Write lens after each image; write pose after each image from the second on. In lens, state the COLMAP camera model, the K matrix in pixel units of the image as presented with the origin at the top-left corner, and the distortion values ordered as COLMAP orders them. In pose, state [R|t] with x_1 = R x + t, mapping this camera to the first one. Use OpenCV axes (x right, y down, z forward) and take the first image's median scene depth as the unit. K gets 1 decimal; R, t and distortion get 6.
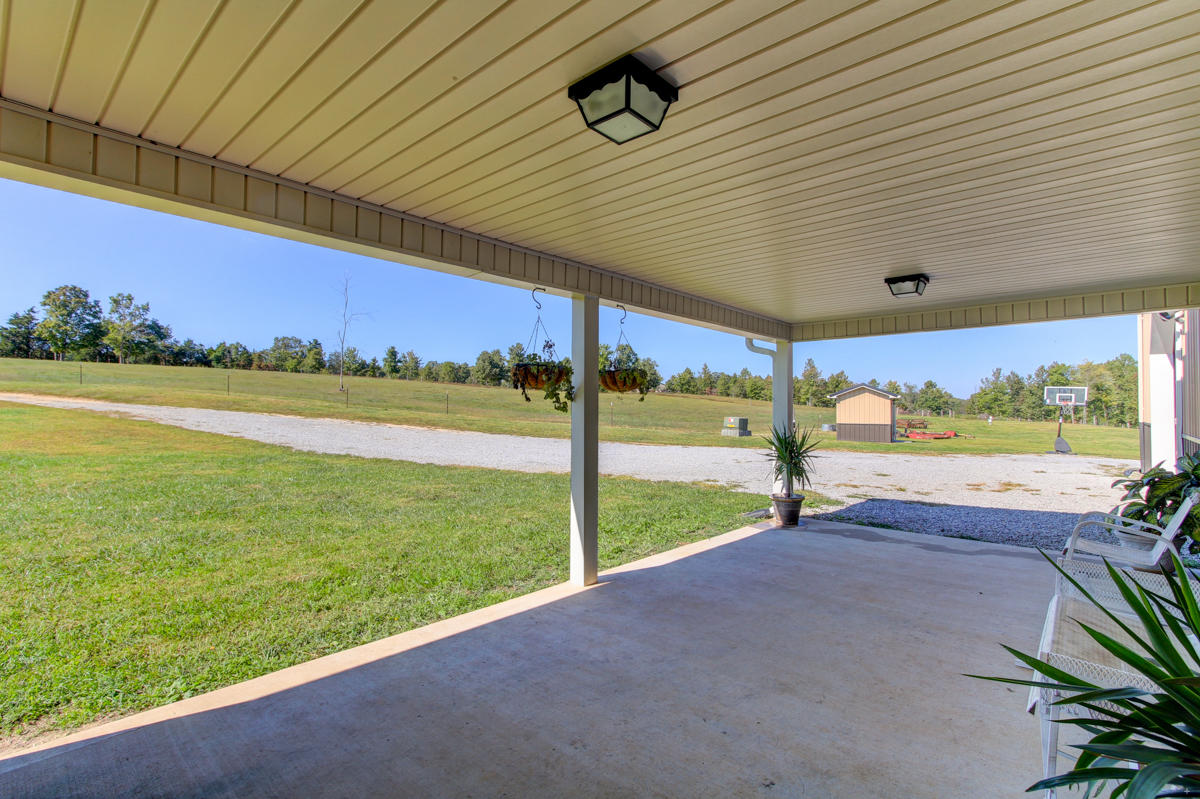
lens RADIAL K [[563.9, 0, 588.6], [0, 563.9, 396.9], [0, 0, 1]] dist [0.002479, 0.000536]
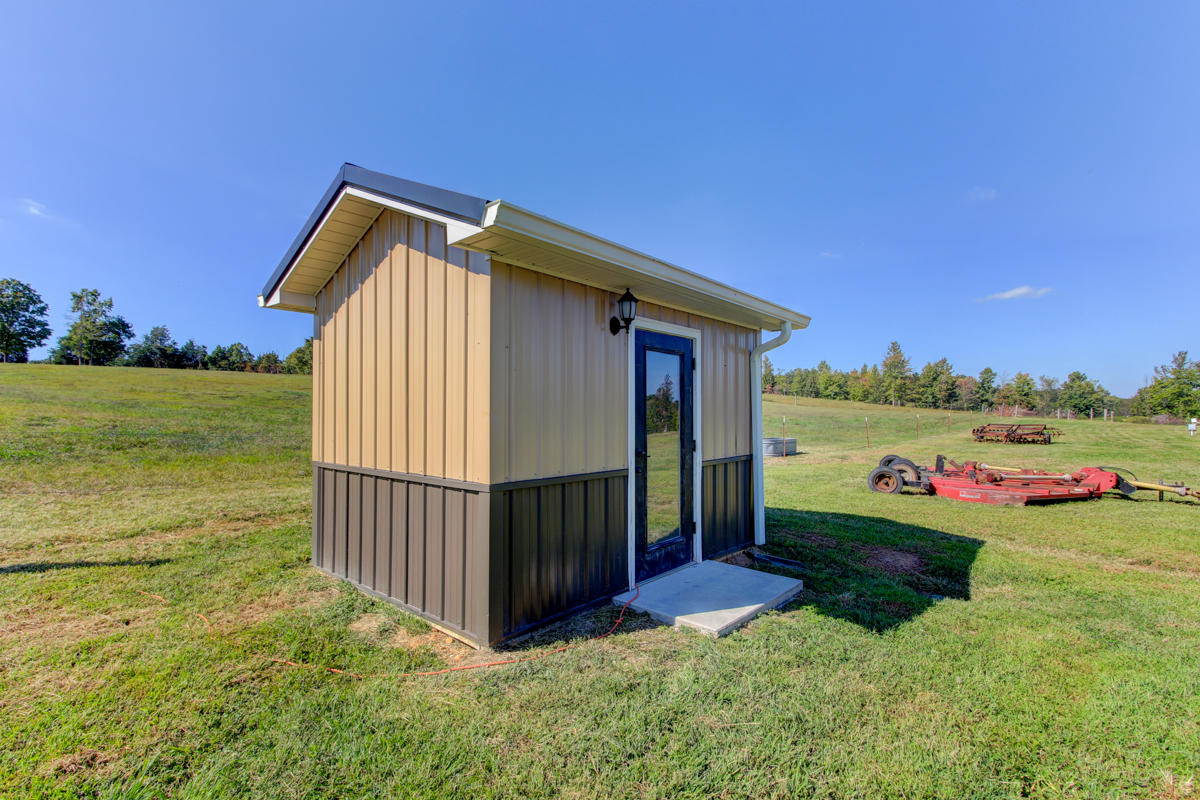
lens RADIAL K [[554.9, 0, 608.2], [0, 554.9, 408.4], [0, 0, 1]] dist [-0.002056, 0.000205]
pose [[0.986595, -0.007324, -0.163022, 0.139064], [0.009365, 0.999887, 0.011755, 0.007432], [0.162918, -0.013124, 0.986552, 0.215444]]
